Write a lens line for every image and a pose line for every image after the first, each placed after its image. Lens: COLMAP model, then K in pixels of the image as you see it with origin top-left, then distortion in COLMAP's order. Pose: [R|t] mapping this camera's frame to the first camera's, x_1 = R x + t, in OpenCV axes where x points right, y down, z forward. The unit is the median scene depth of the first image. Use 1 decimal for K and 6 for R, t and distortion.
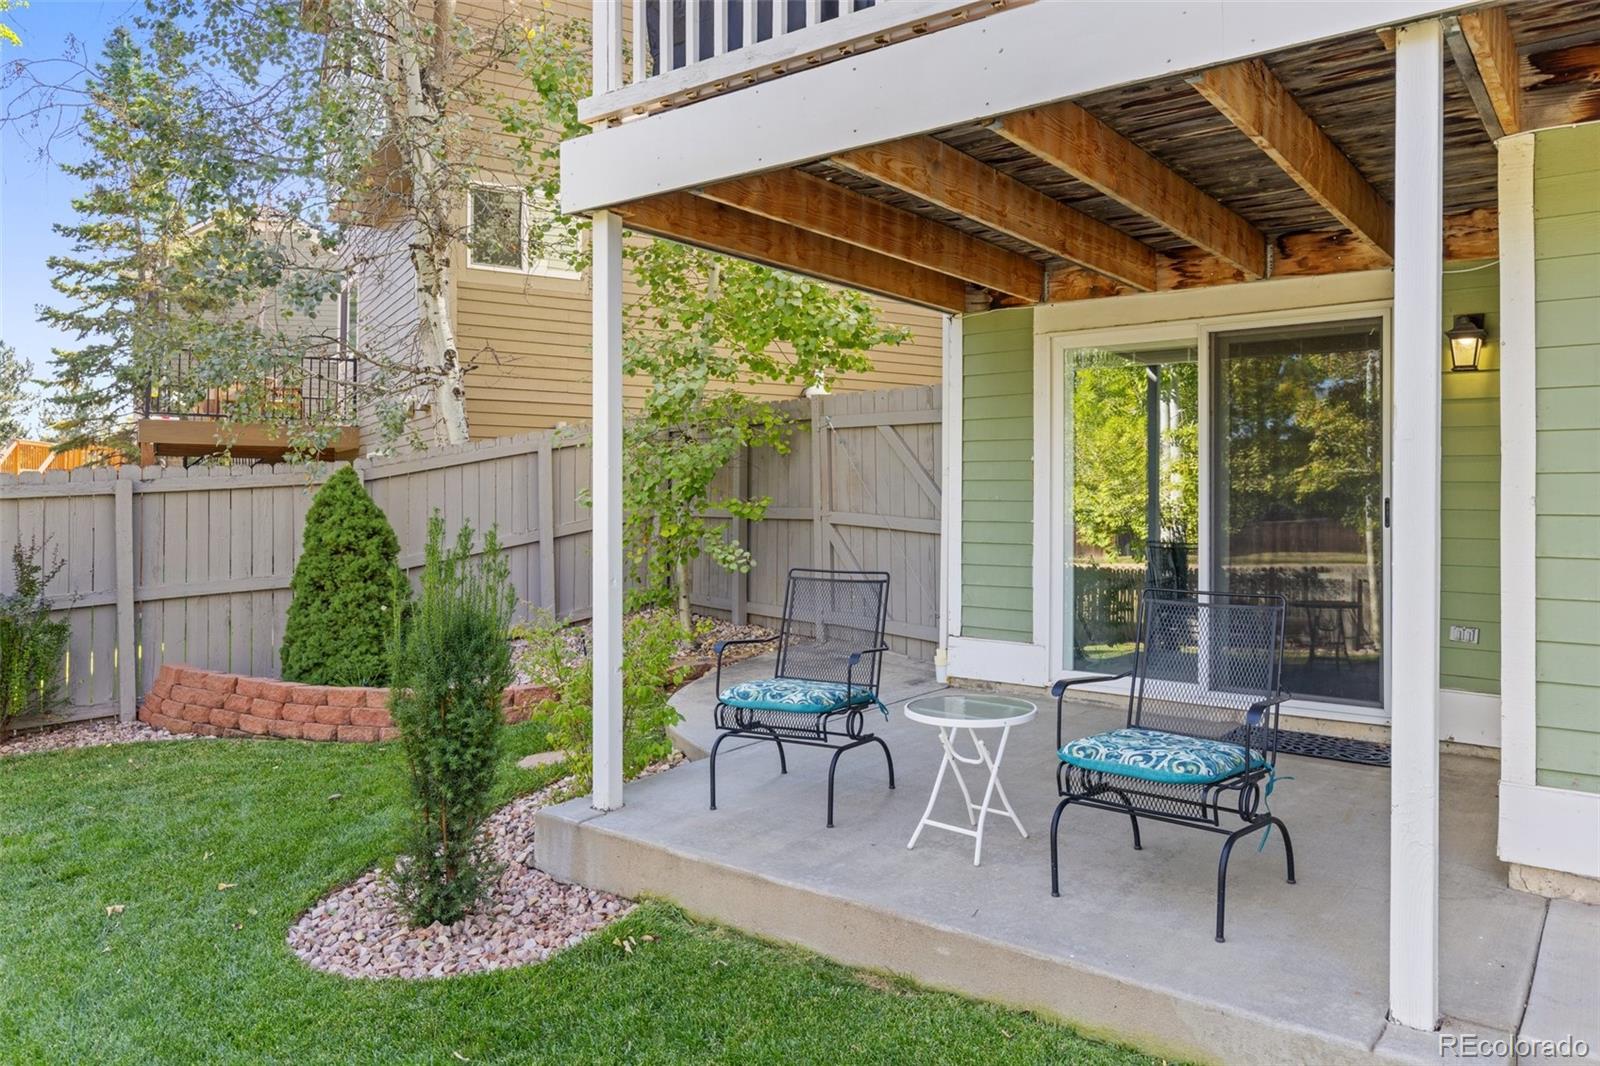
lens RADIAL K [[1087.5, 0, 825.6], [0, 1087.5, 479.9], [0, 0, 1]] dist [-0.003585, -0.002910]
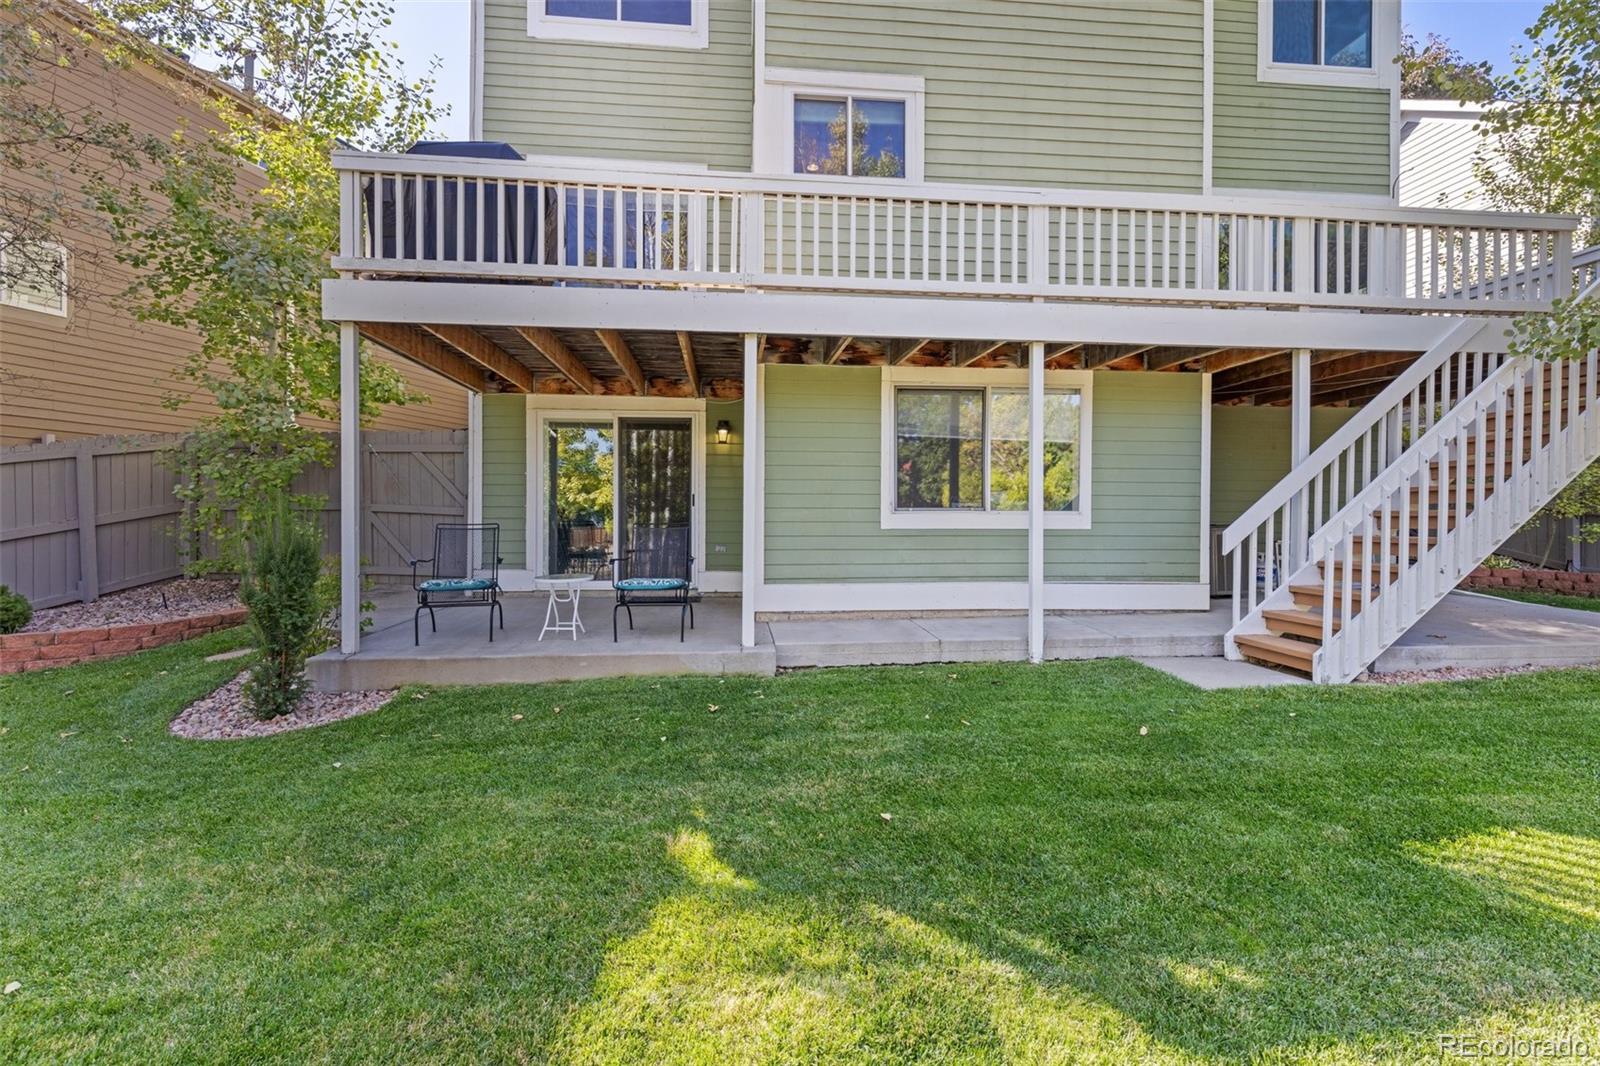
lens RADIAL K [[713.5, 0, 805.7], [0, 713.5, 526.0], [0, 0, 1]] dist [0.001711, -0.000008]
pose [[0.730744, -0.012675, 0.682534, -0.341590], [-0.008668, 0.999575, 0.027843, 0.036899], [-0.682597, -0.026262, 0.730323, -0.288452]]
